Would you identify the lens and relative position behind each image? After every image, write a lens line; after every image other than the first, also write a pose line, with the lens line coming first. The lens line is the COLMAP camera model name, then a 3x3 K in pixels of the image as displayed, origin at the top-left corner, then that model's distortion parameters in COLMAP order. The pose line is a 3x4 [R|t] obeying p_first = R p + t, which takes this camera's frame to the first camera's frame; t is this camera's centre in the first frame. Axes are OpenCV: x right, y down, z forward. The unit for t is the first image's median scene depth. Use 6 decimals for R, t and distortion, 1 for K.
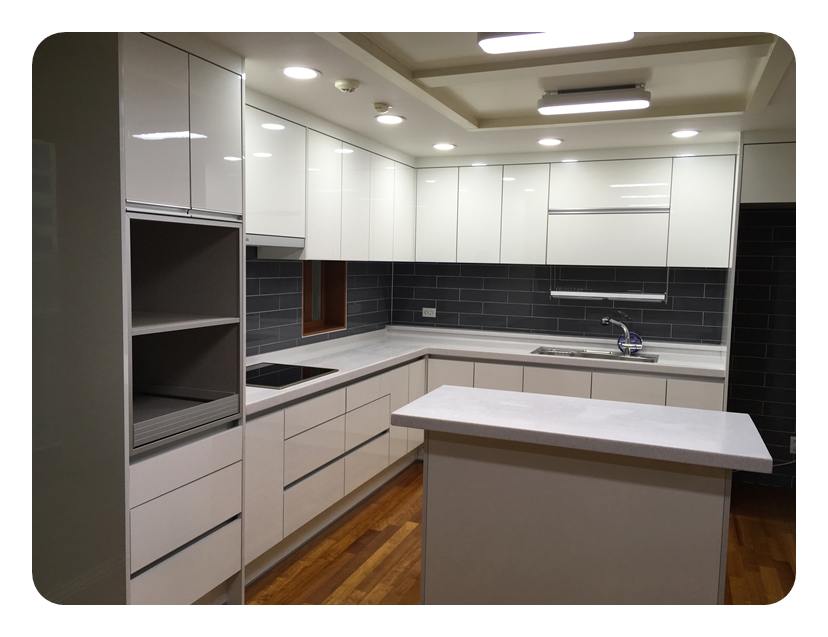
lens RADIAL K [[649.6, 0, 414.0], [0, 649.6, 318.5], [0, 0, 1]] dist [0.036427, 0.000794]
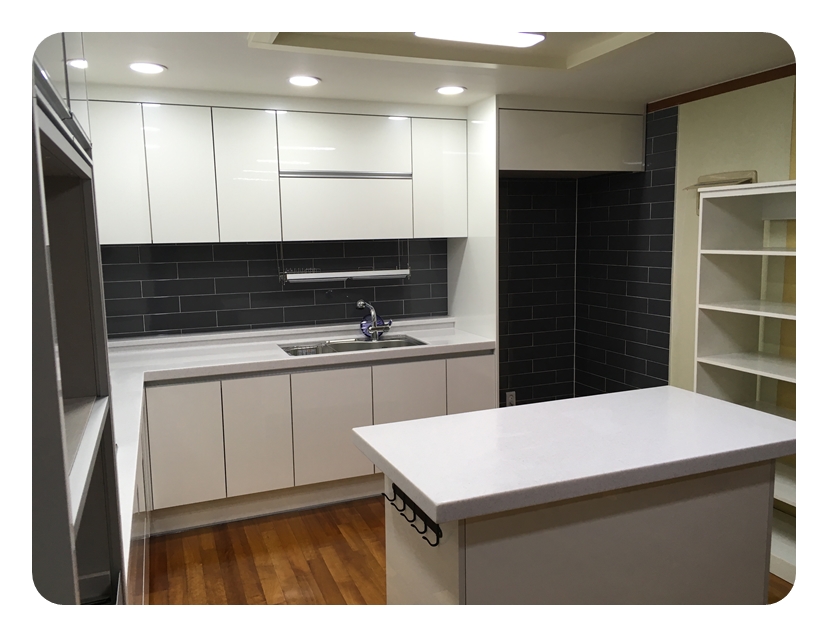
lens RADIAL K [[649.6, 0, 414.0], [0, 649.6, 318.5], [0, 0, 1]] dist [0.036427, 0.000794]
pose [[0.719112, -0.121740, 0.684147, -0.236154], [0.095987, 0.992499, 0.075717, -0.034620], [-0.688233, 0.011220, 0.725403, 0.320131]]
